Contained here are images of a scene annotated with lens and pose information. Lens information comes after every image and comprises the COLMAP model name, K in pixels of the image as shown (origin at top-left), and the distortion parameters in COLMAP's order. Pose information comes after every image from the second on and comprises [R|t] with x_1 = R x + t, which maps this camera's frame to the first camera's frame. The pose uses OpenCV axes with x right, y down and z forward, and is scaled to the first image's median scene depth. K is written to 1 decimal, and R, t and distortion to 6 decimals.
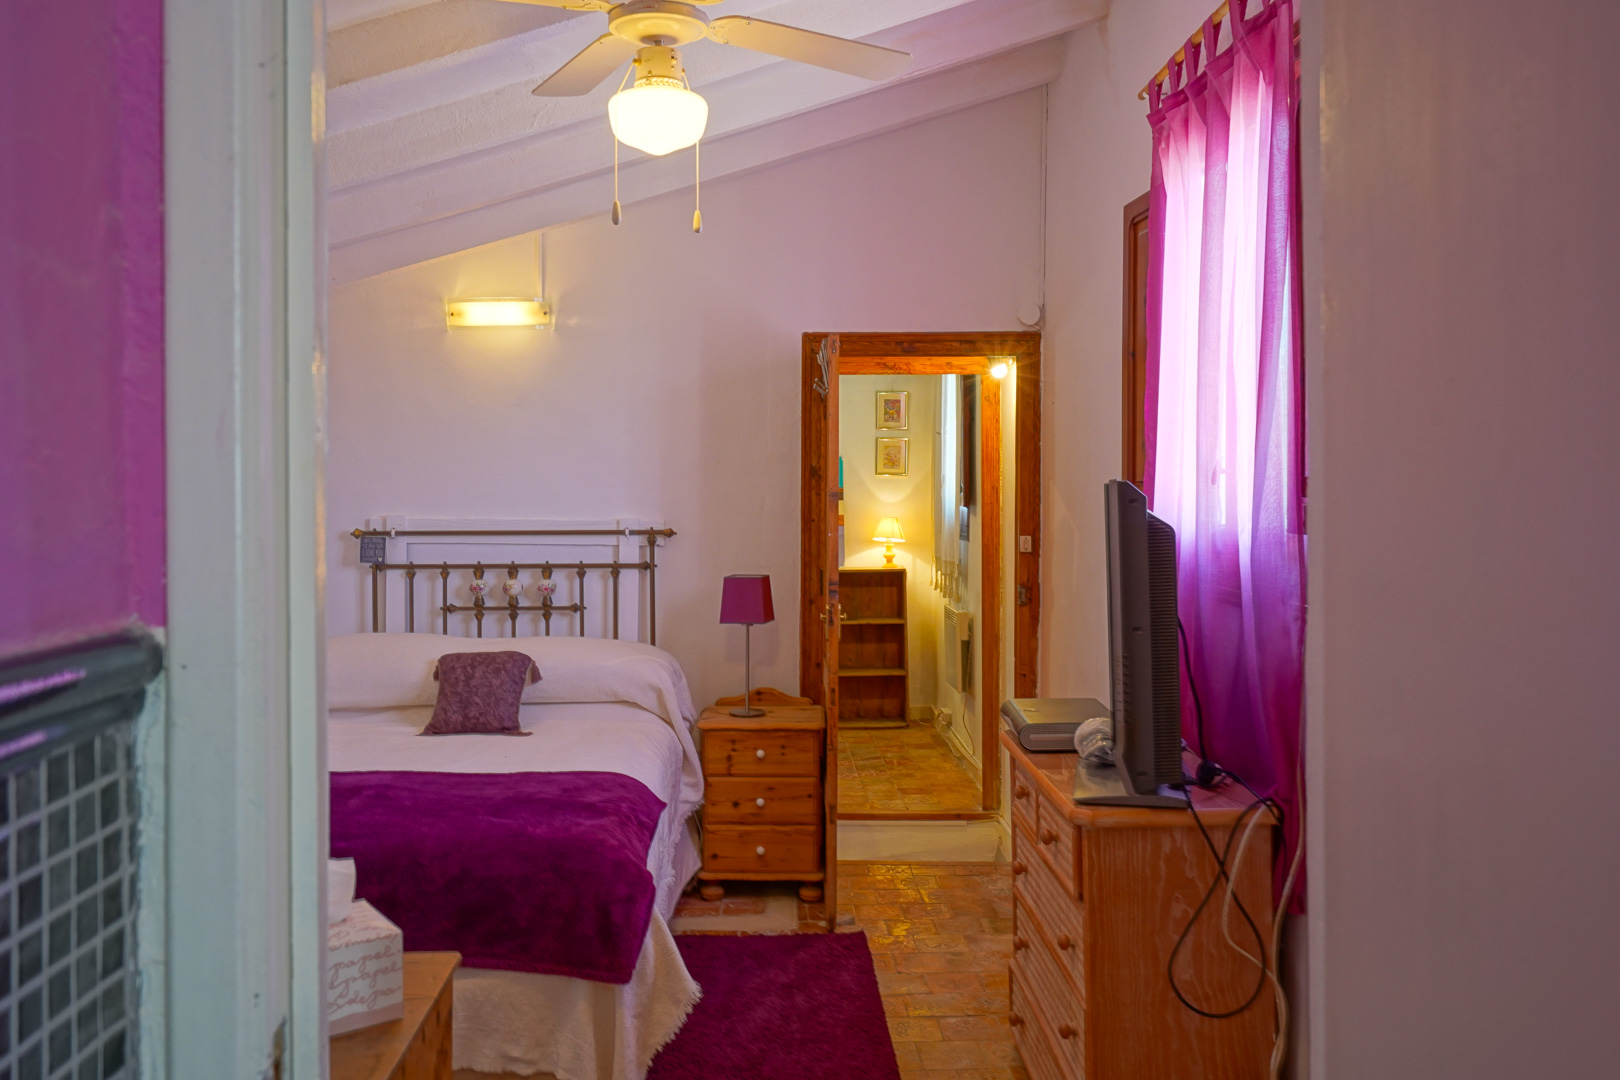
lens RADIAL K [[1588.0, 0, 810.0], [0, 1588.0, 540.0], [0, 0, 1]] dist [0.015654, 0.003822]
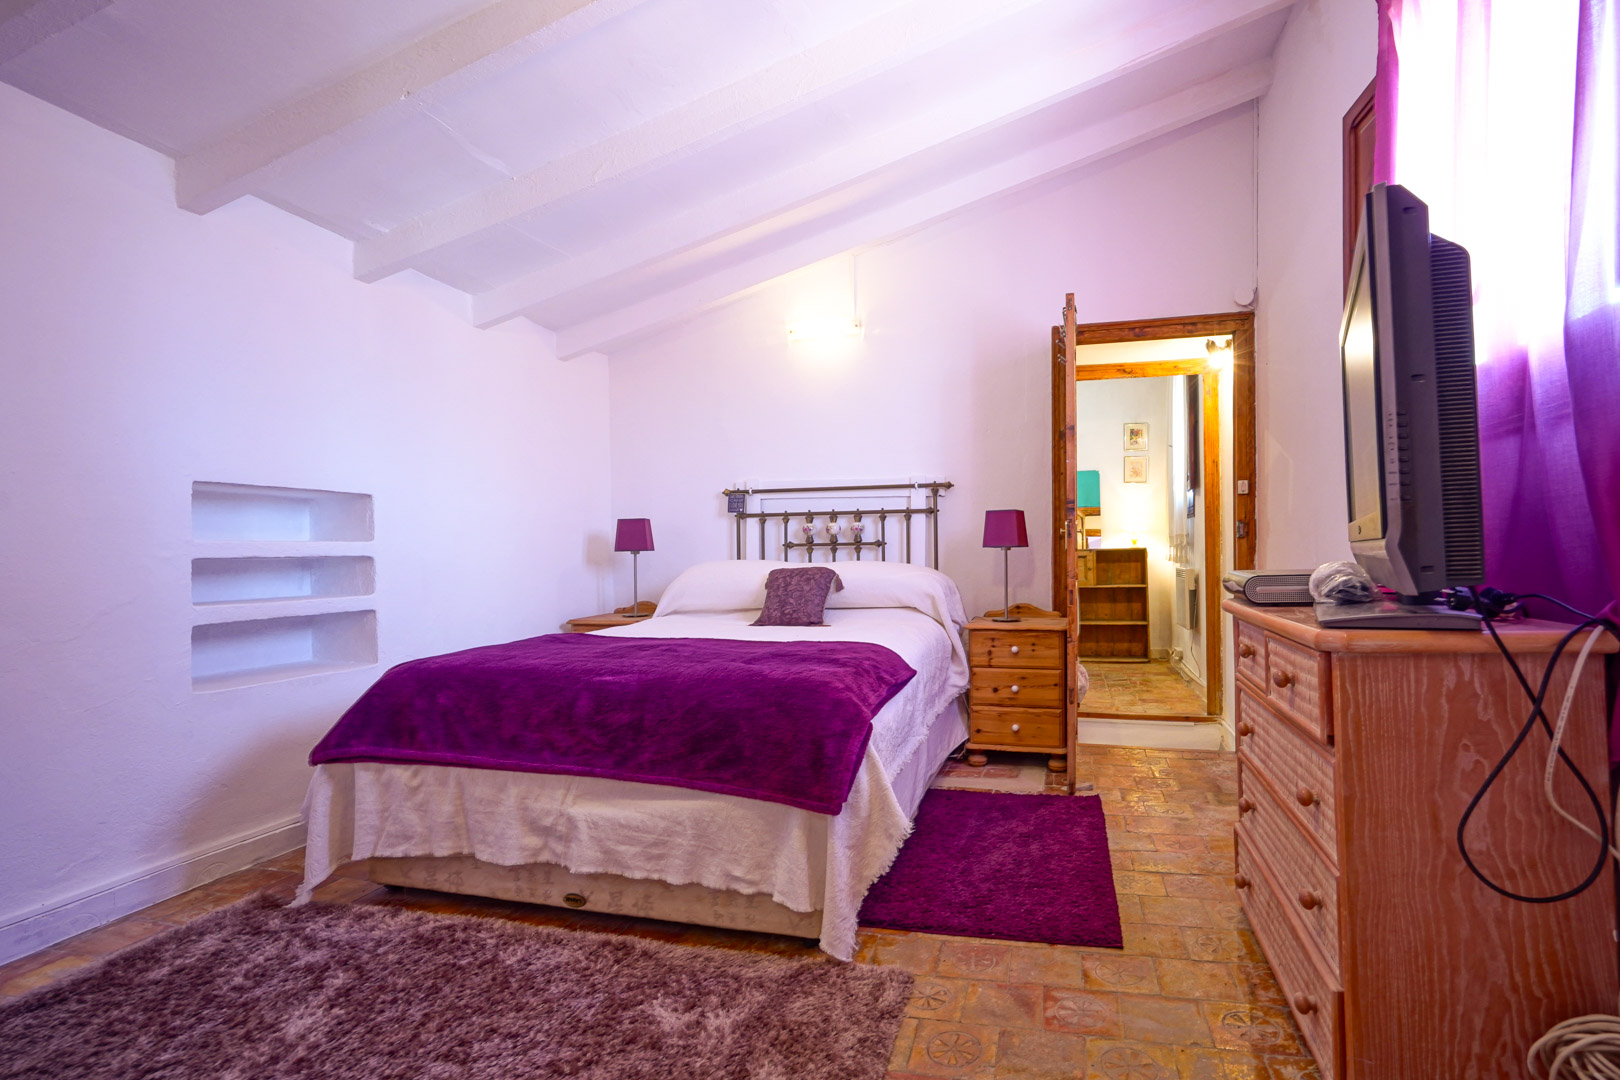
lens RADIAL K [[983.2, 0, 810.0], [0, 983.2, 540.0], [0, 0, 1]] dist [-0.001045, 0.001787]
pose [[0.962244, -0.007650, -0.272080, 0.025158], [0.001978, 0.999775, -0.021117, 0.066183], [0.272180, 0.019782, 0.962043, 0.218712]]
